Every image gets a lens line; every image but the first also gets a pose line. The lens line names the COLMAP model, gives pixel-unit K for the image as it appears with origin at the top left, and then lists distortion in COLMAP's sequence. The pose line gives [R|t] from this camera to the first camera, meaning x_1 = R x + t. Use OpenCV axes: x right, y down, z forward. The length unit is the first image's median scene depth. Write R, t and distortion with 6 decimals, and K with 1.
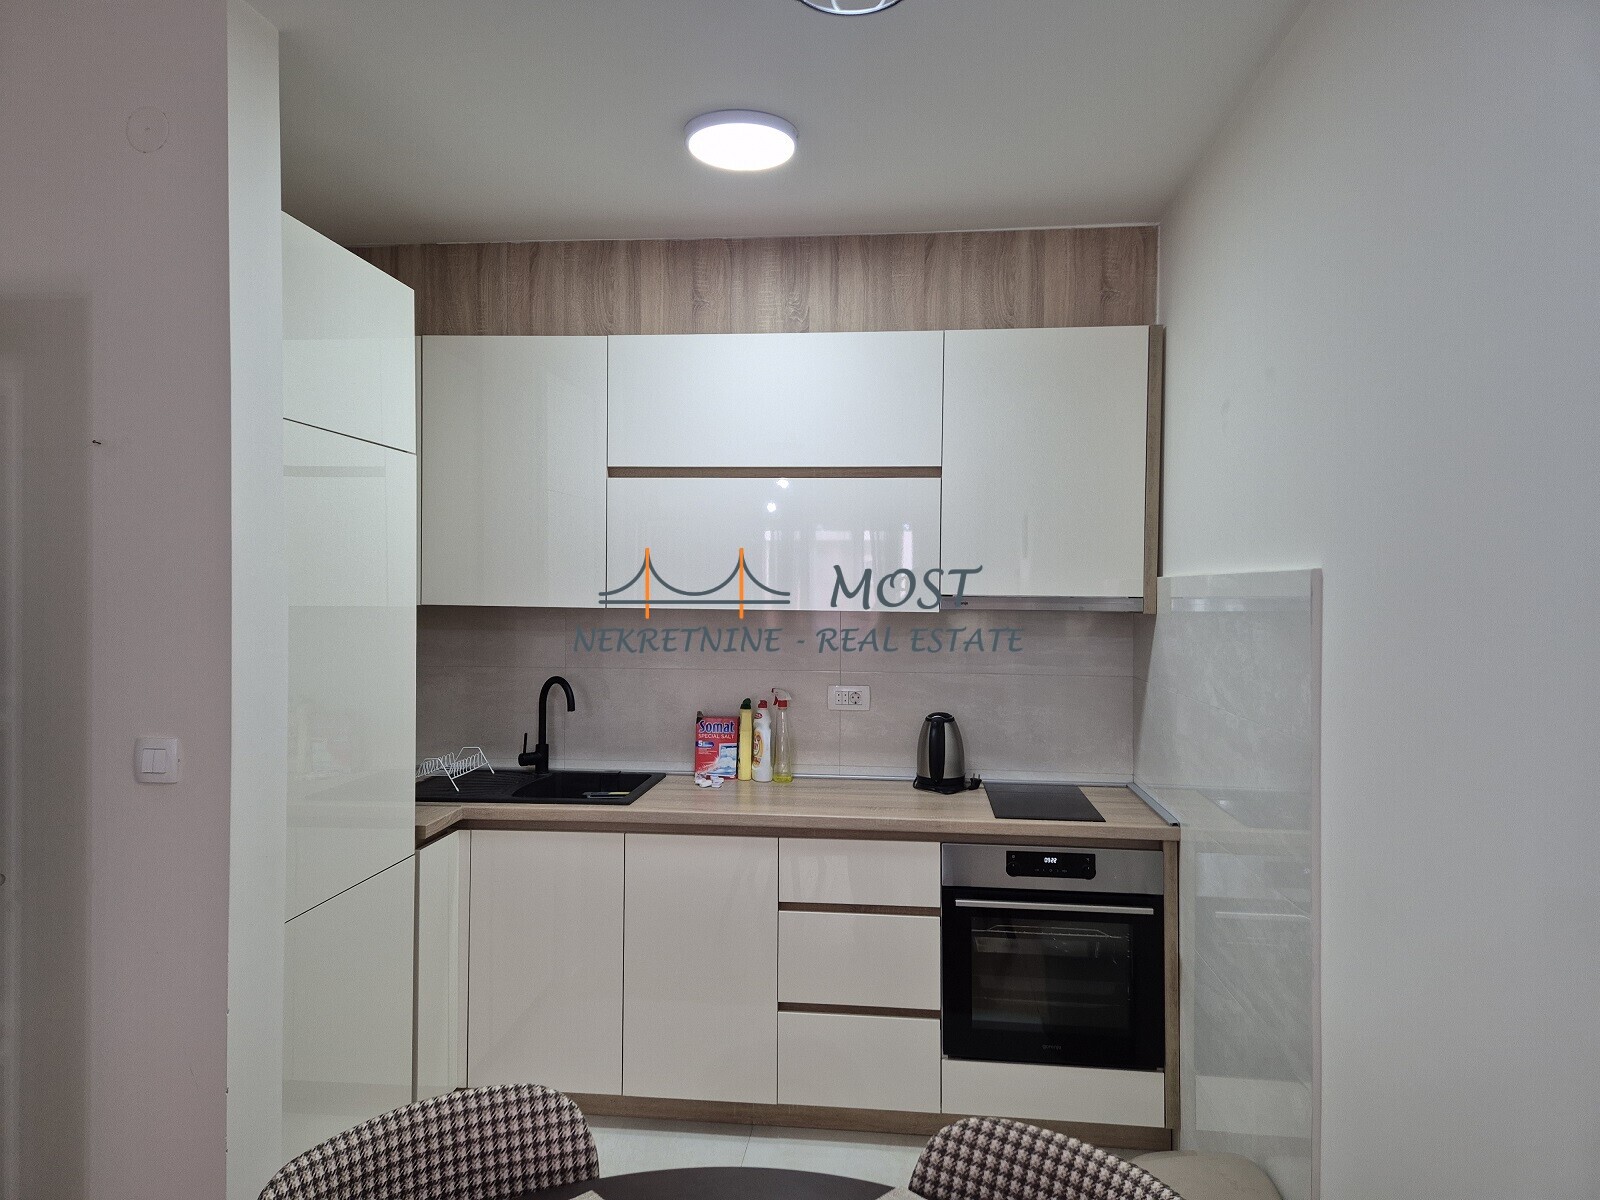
lens RADIAL K [[1056.5, 0, 800.0], [0, 1056.5, 600.0], [0, 0, 1]] dist [0.120511, -0.084081]
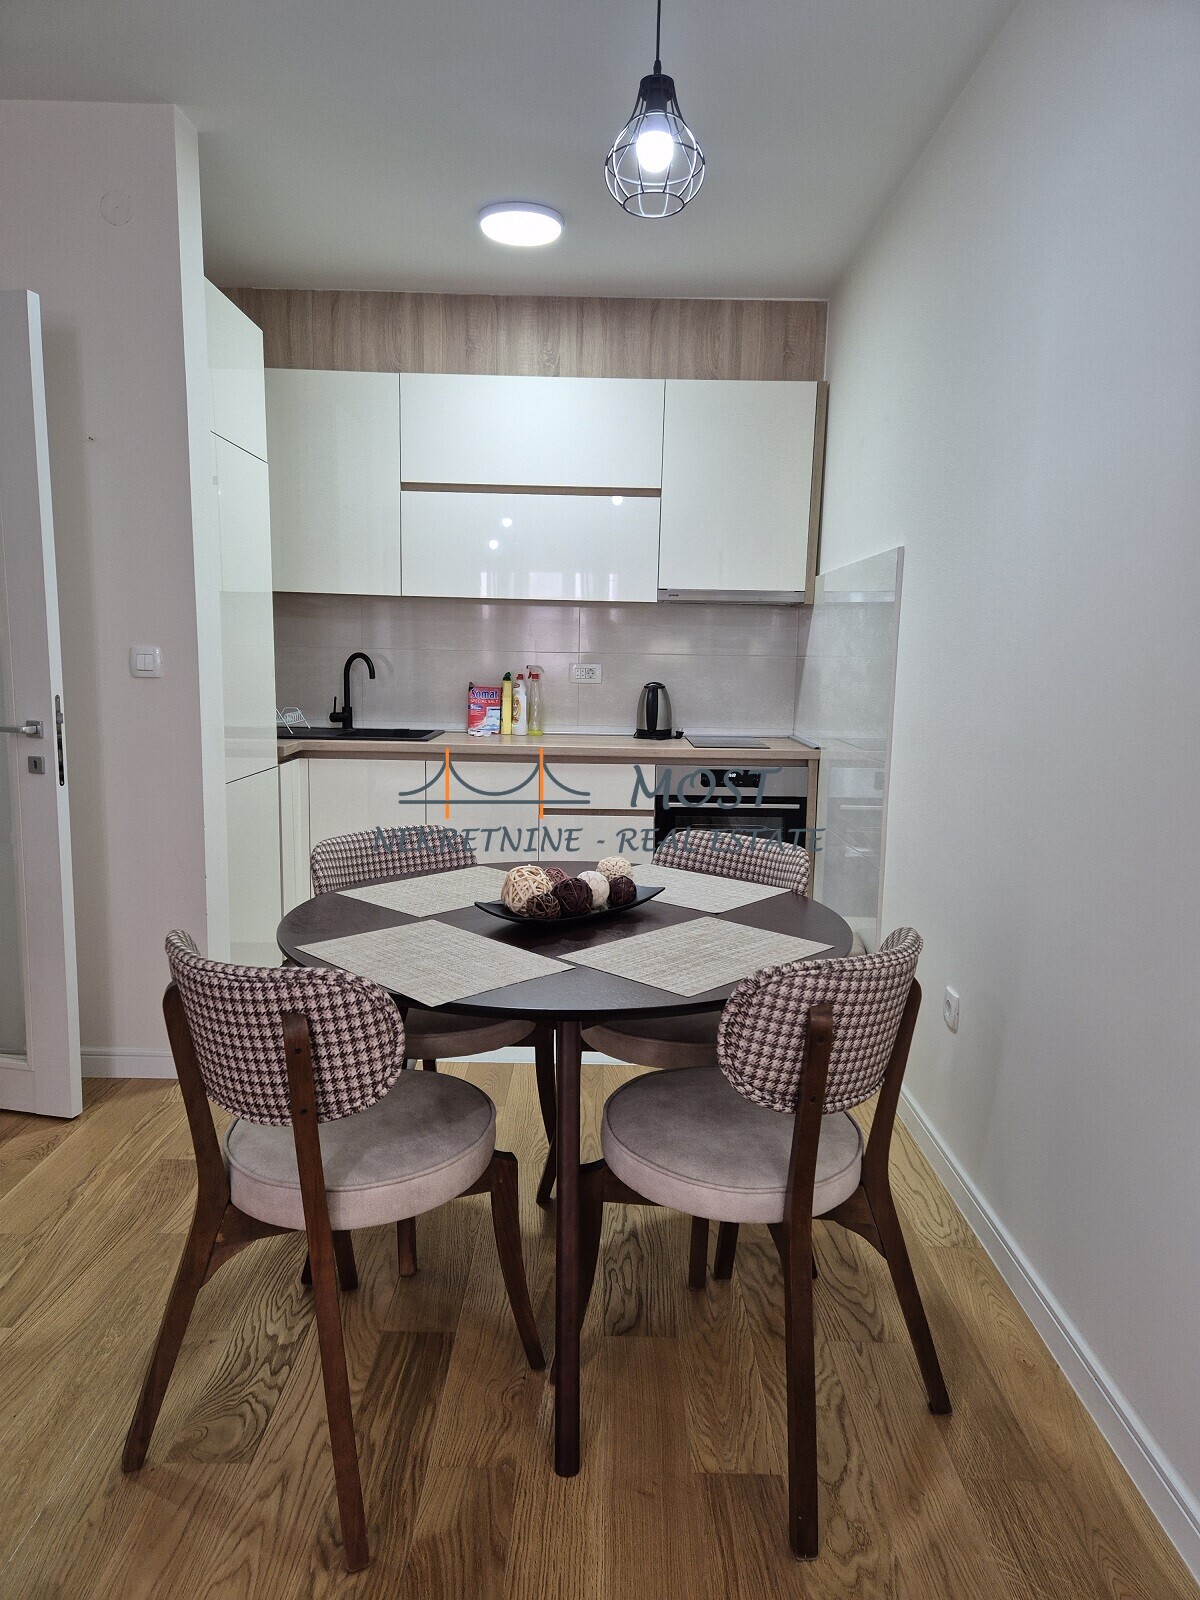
lens RADIAL K [[1056.5, 0, 590.2], [0, 1056.5, 796.1], [0, 0, 1]] dist [0.120511, -0.084081]
pose [[0.995720, 0.000048, 0.092418, -0.073843], [-0.011595, 0.992163, 0.124410, 0.085631], [-0.091688, -0.124949, 0.987918, -0.334052]]
